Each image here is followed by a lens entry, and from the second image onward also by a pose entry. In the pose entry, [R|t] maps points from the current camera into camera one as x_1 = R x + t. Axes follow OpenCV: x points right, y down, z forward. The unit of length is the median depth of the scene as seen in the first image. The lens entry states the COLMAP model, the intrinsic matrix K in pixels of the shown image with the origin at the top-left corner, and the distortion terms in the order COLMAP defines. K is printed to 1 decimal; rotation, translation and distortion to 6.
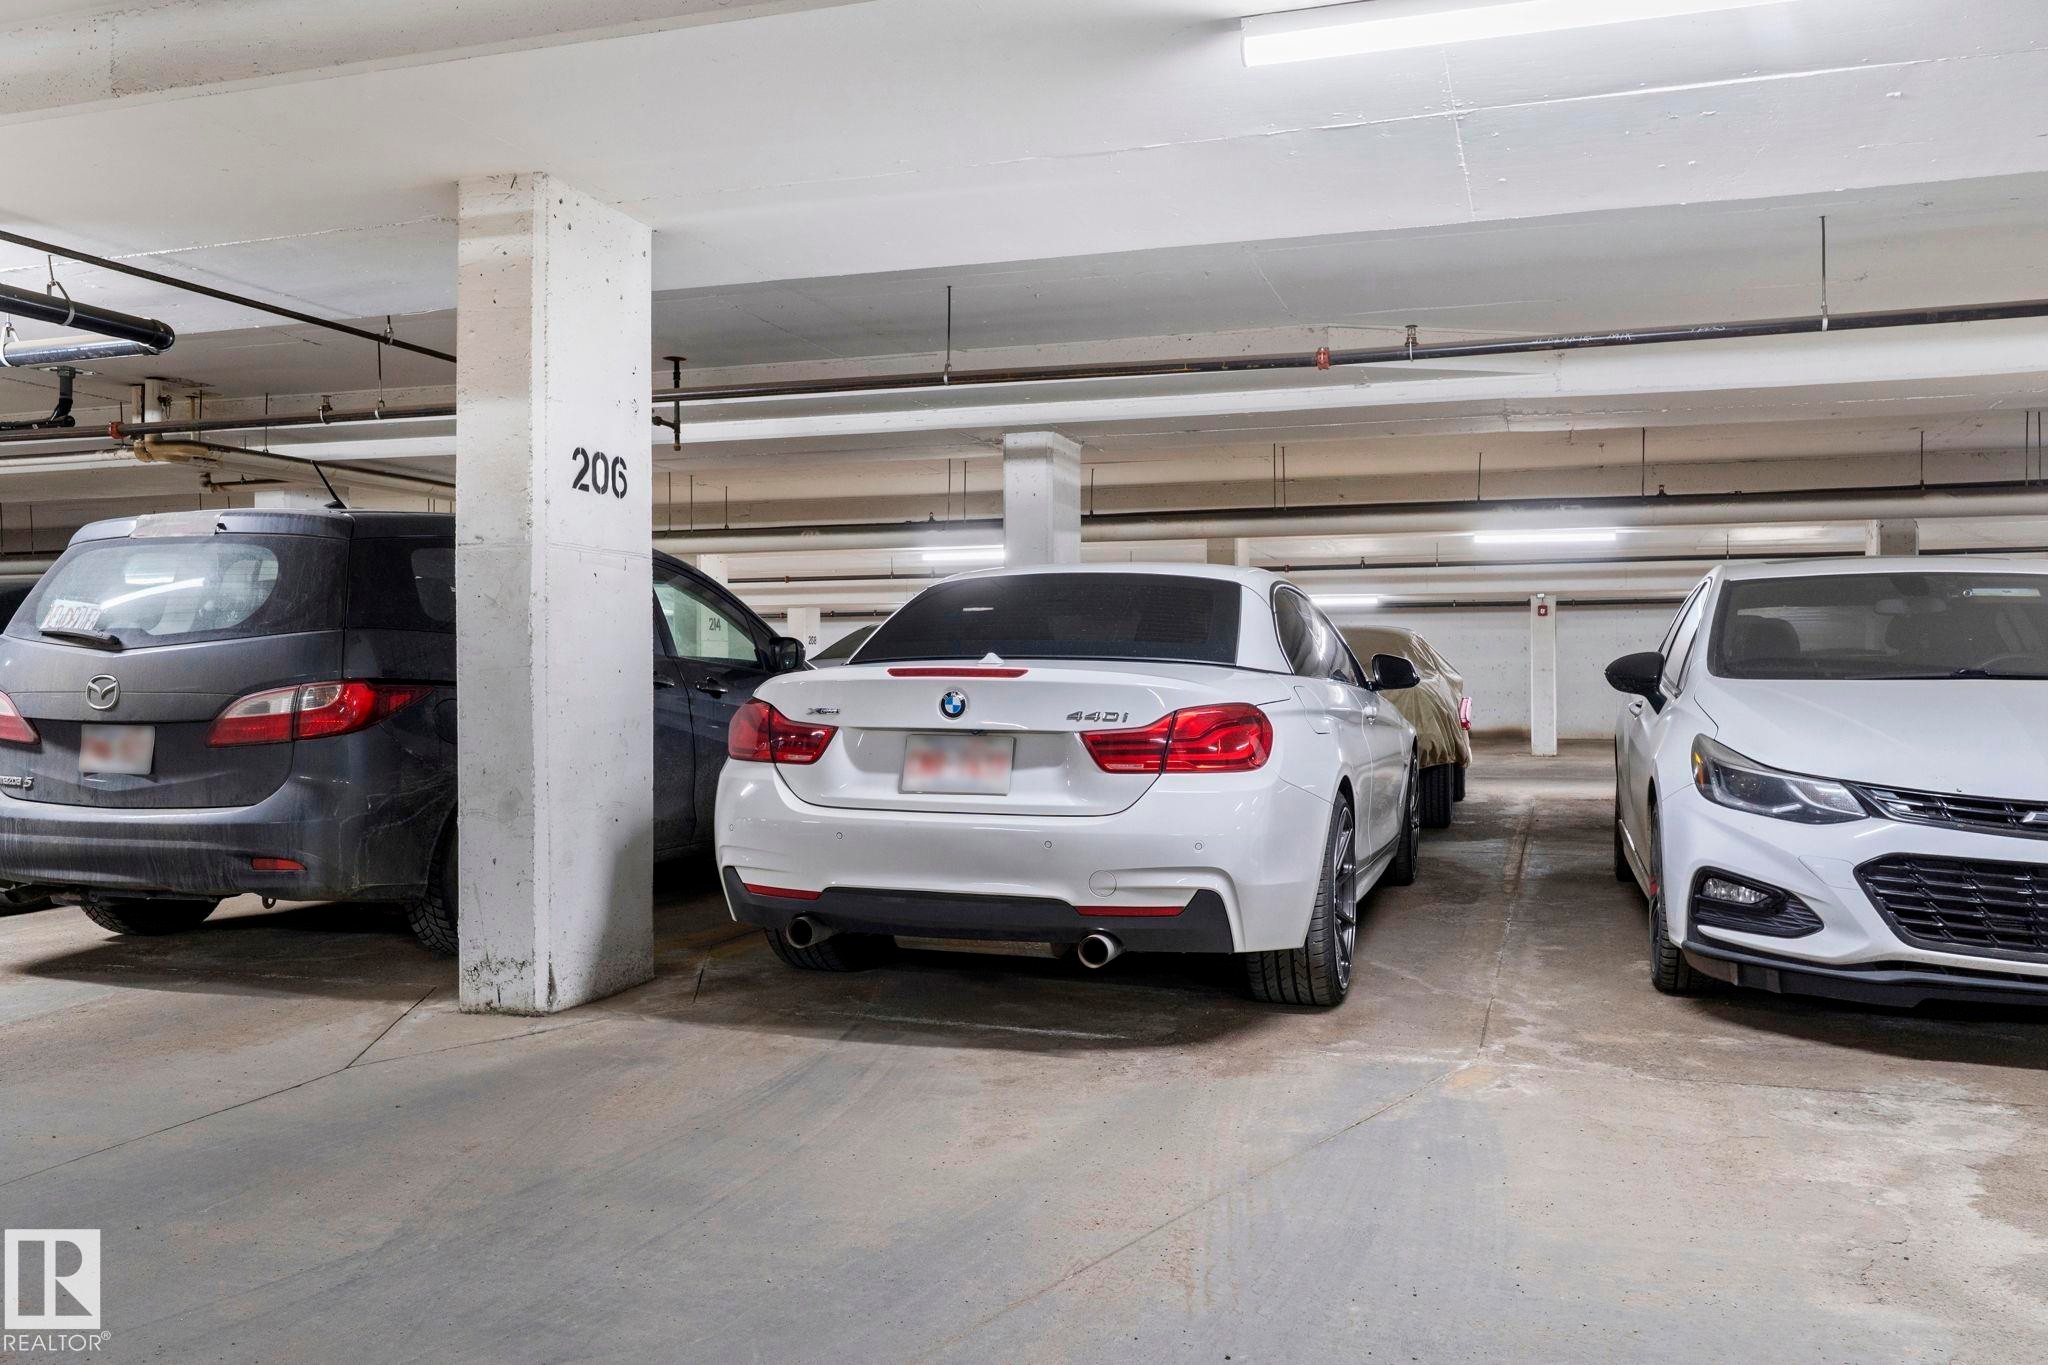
lens RADIAL K [[1584.0, 0, 1023.9], [0, 1584.0, 749.5], [0, 0, 1]] dist [-0.004887, -0.000181]
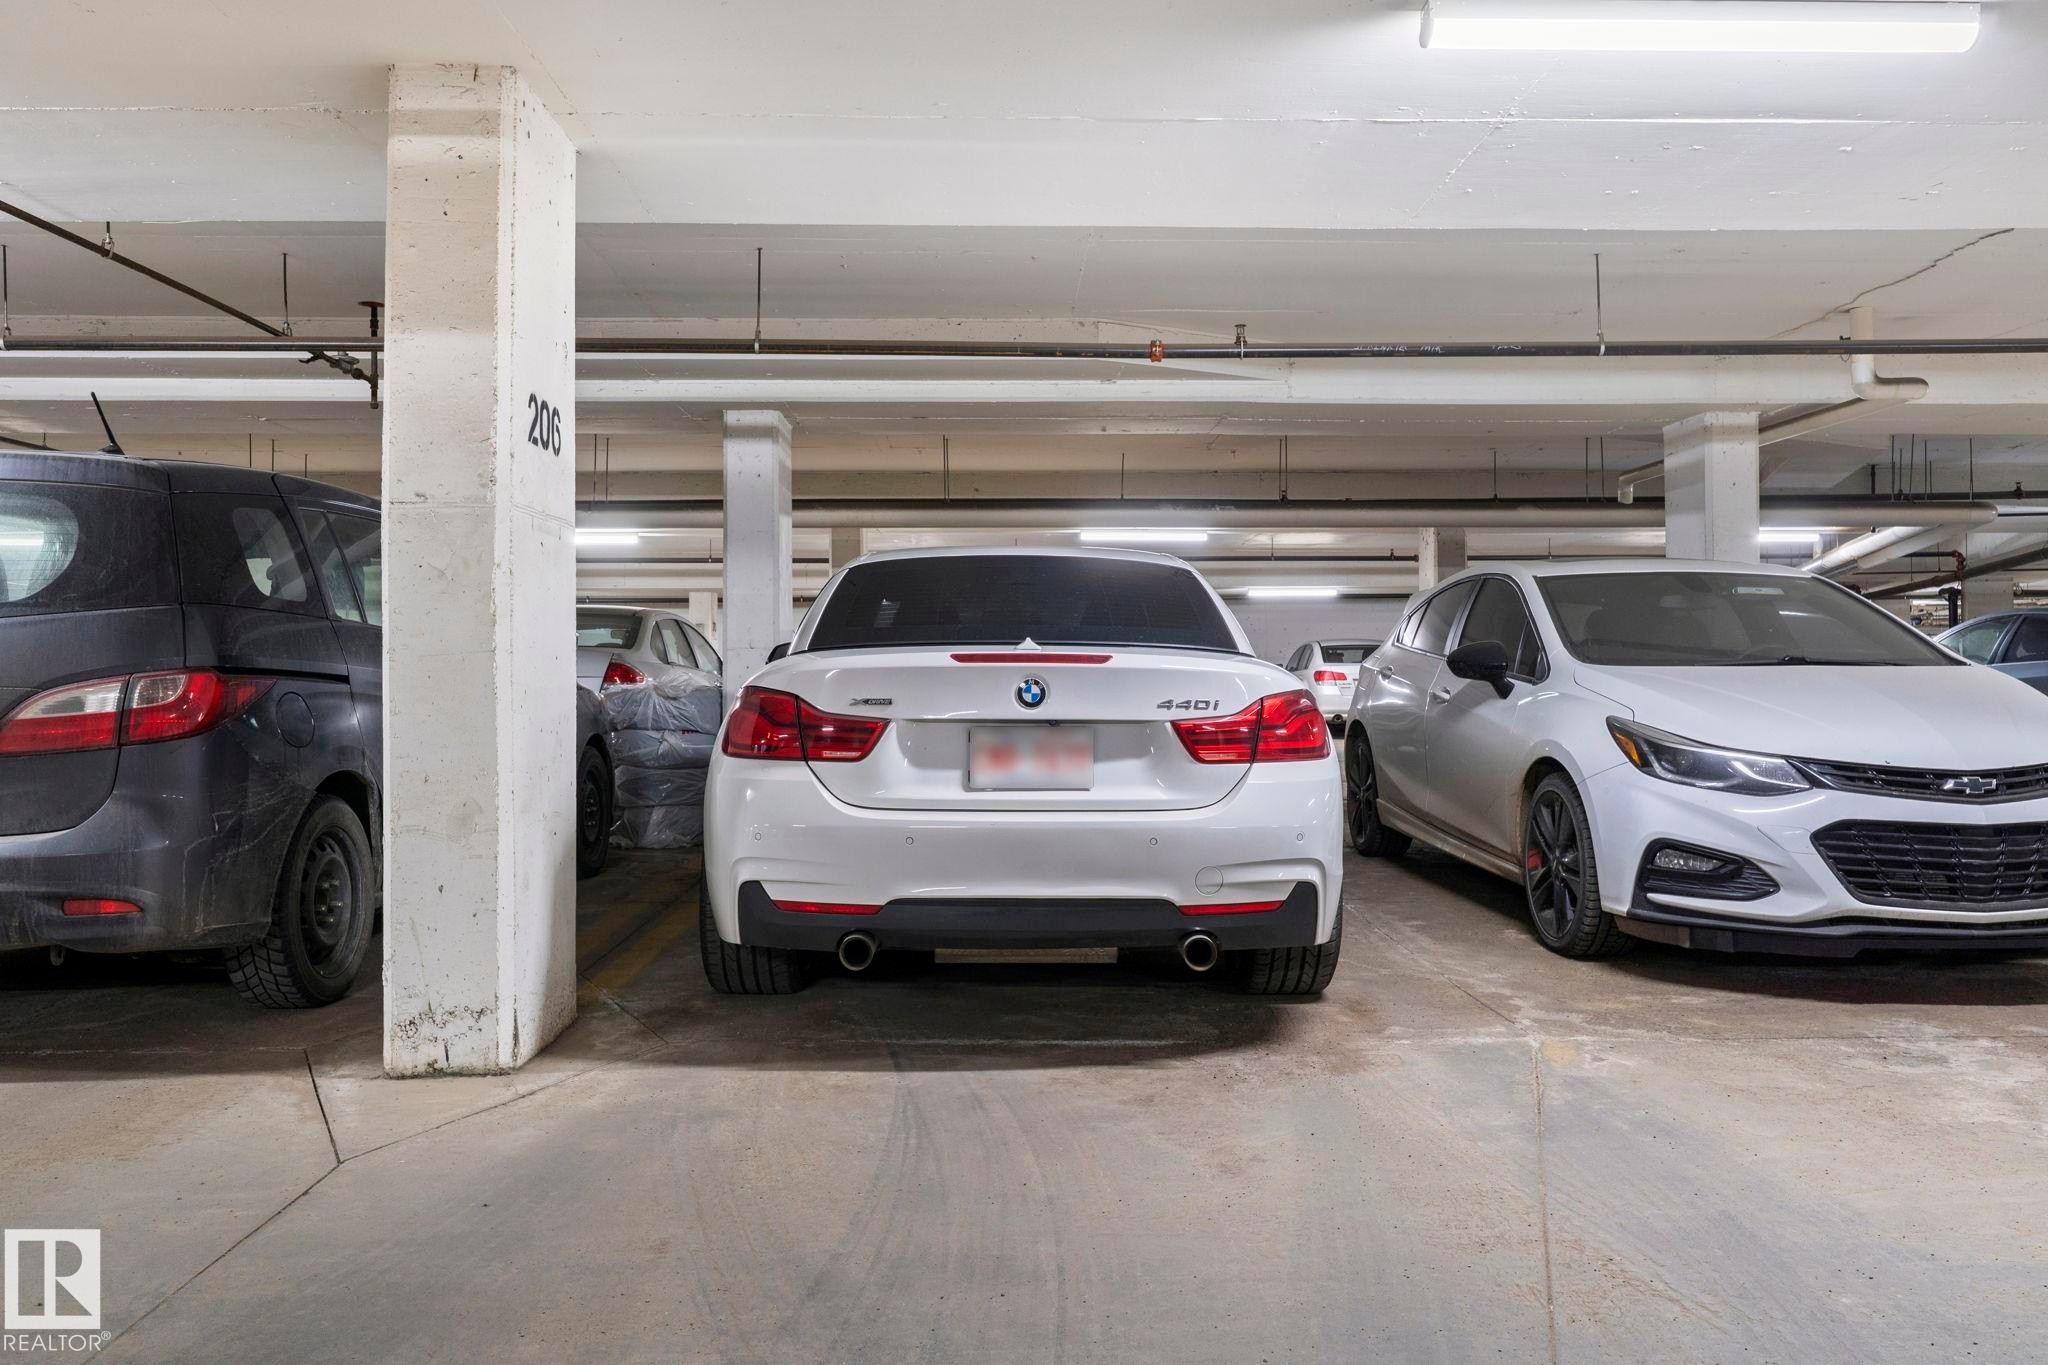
lens RADIAL K [[1570.1, 0, 1024.0], [0, 1570.1, 682.5], [0, 0, 1]] dist [-0.002398, -0.002372]
pose [[0.941131, -0.004674, 0.338011, -0.327962], [0.017347, 0.999255, -0.034482, -0.002876], [-0.337597, 0.038316, 0.940510, 0.130761]]
